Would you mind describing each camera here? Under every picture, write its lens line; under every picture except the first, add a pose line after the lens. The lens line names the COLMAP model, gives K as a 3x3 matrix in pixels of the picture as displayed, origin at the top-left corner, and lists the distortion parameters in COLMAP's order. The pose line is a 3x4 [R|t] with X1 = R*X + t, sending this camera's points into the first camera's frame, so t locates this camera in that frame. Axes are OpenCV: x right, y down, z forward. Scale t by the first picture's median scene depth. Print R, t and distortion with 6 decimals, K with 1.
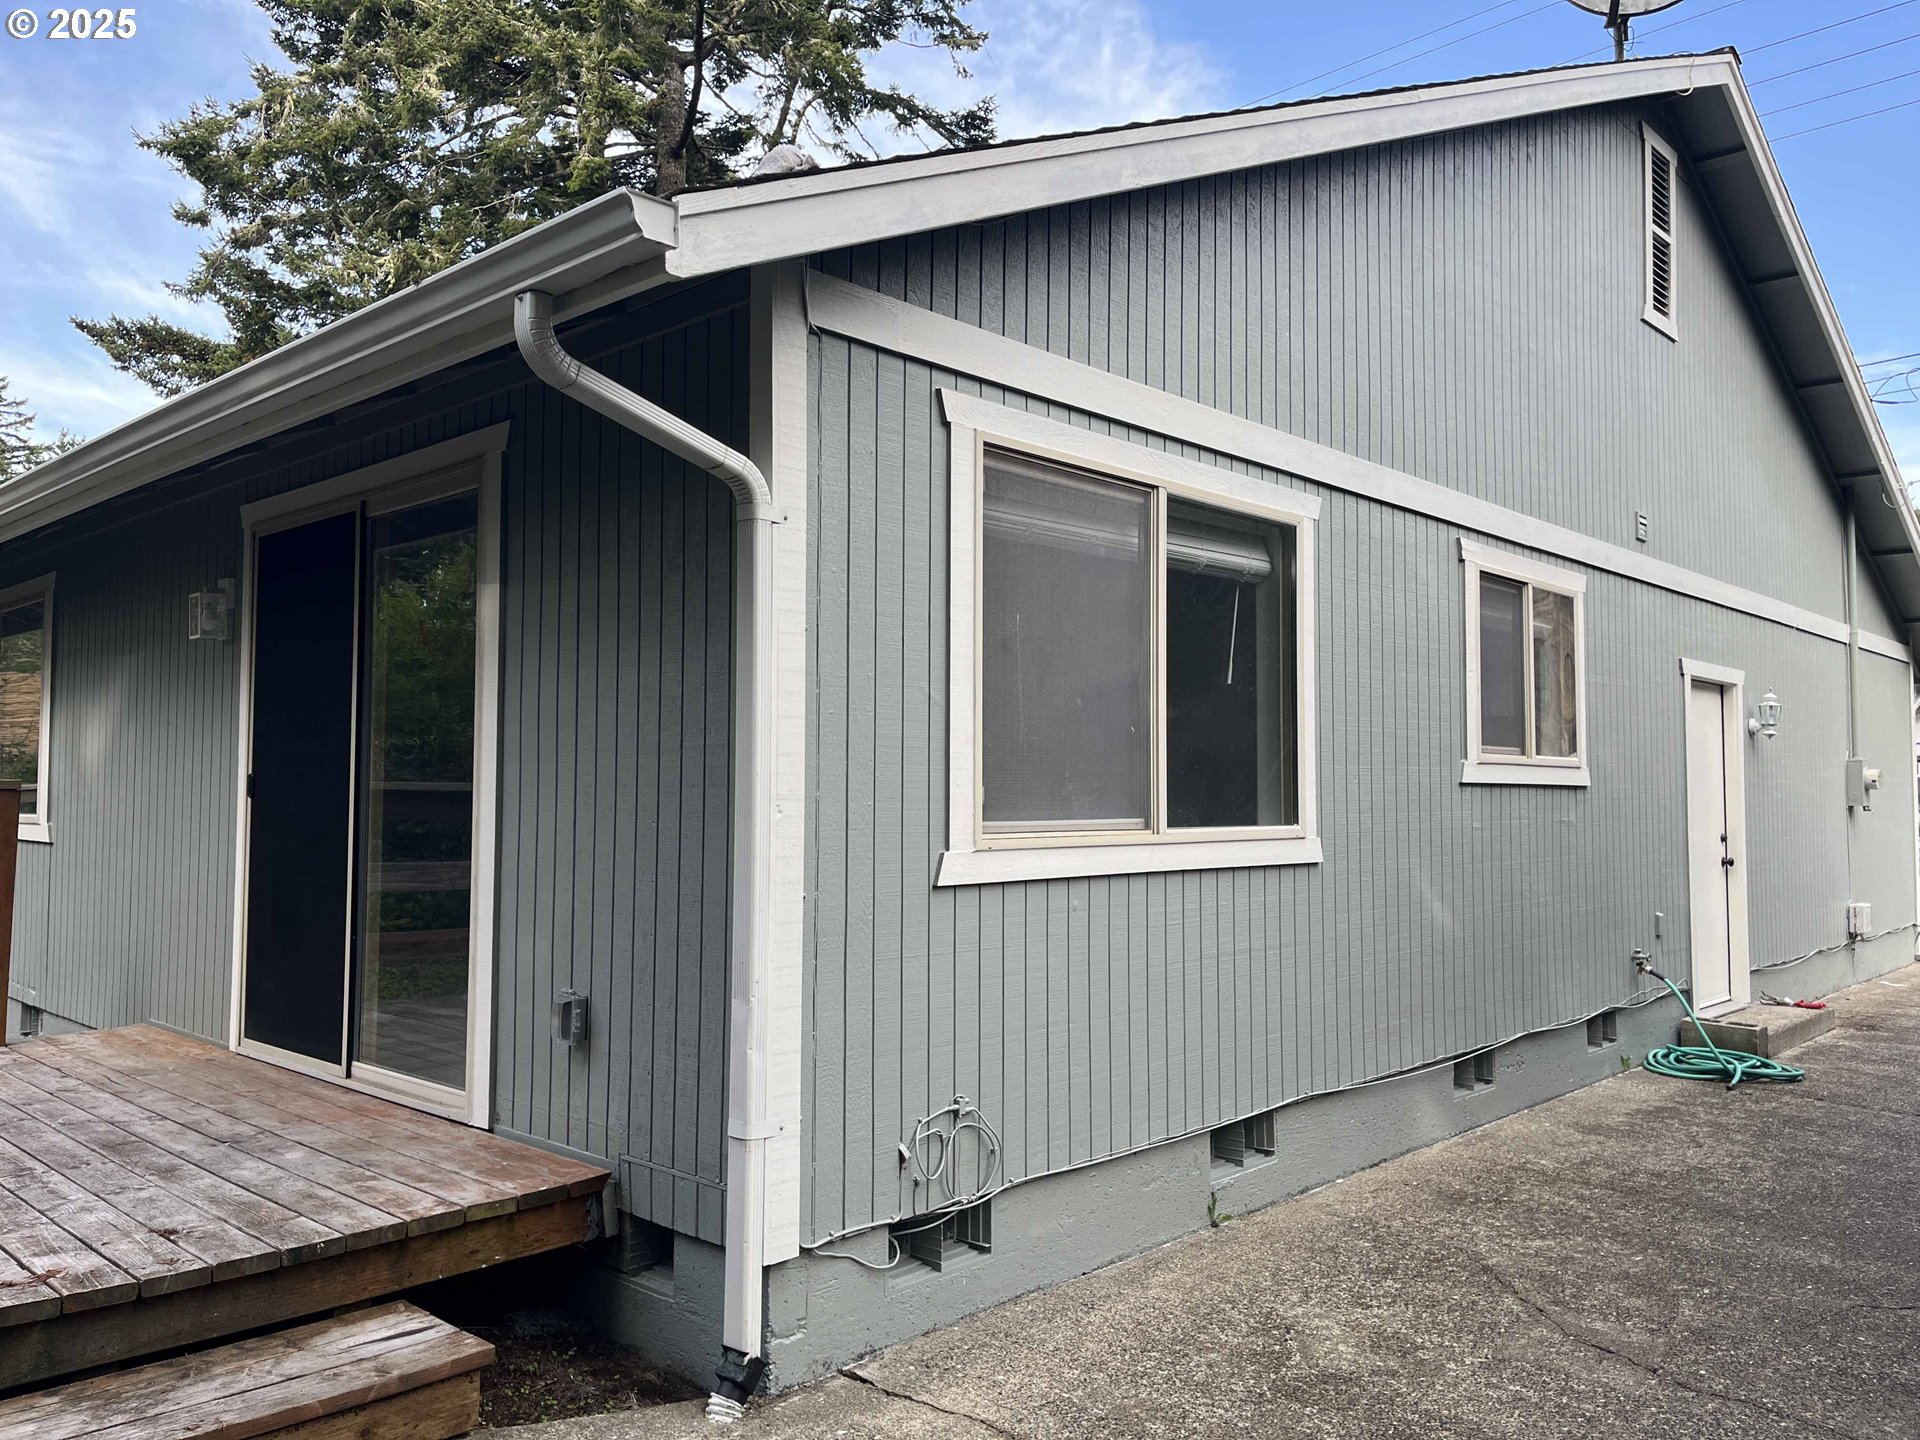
lens RADIAL K [[1443.7, 0, 967.2], [0, 1443.7, 721.8], [0, 0, 1]] dist [0.084848, -0.119389]
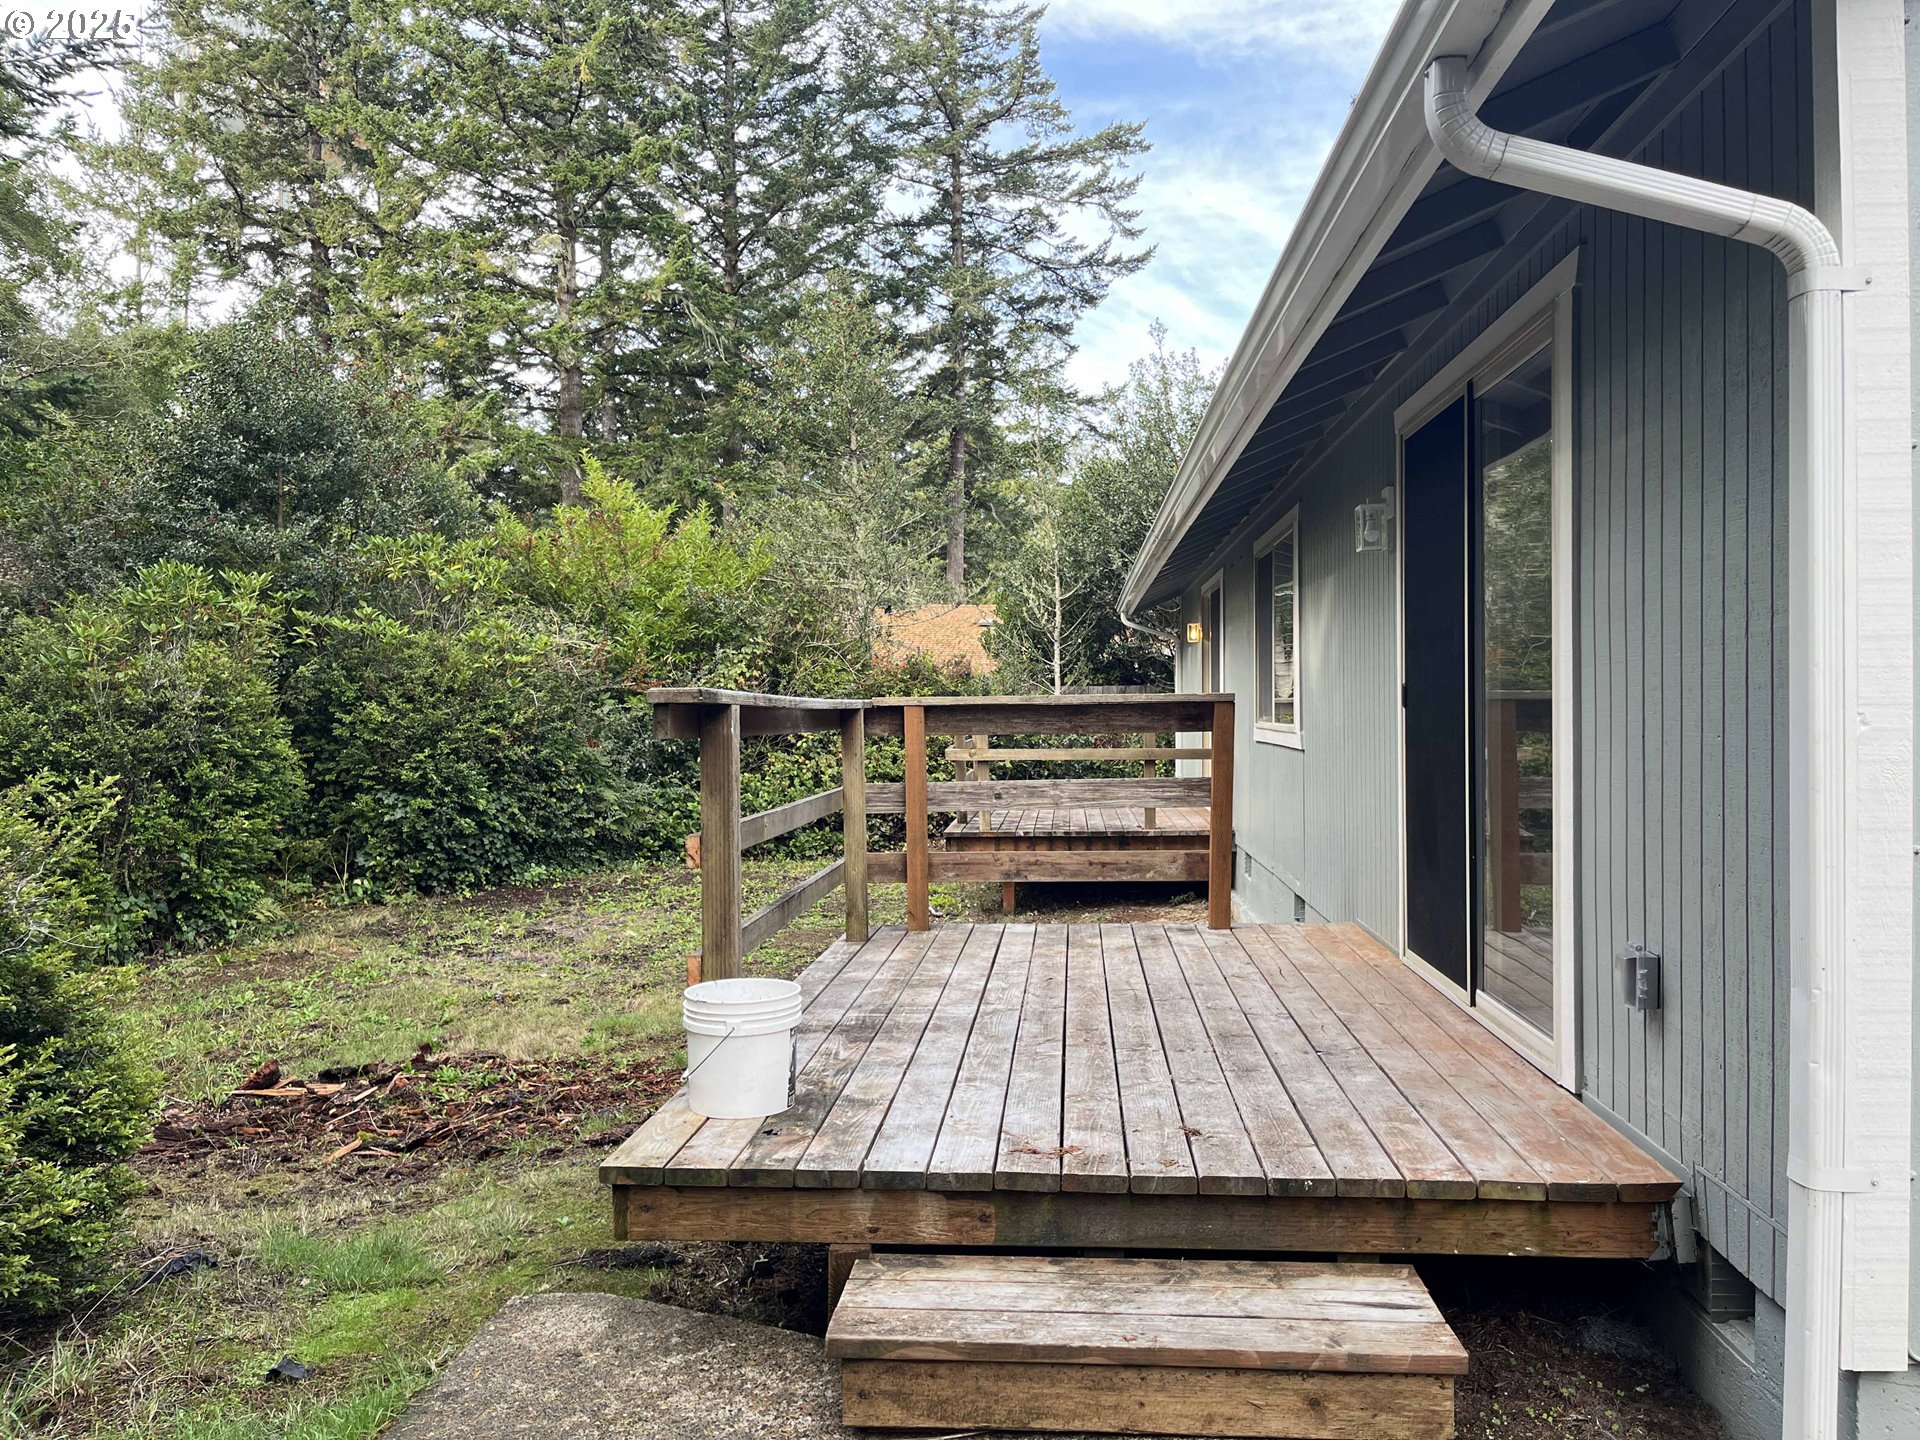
lens RADIAL K [[1458.3, 0, 960.0], [0, 1458.3, 720.0], [0, 0, 1]] dist [0.049289, -0.039606]
pose [[0.639997, 0.002195, -0.768374, 0.129478], [0.042589, 0.998357, 0.038325, 0.016317], [0.767196, -0.057253, 0.638852, 0.237067]]
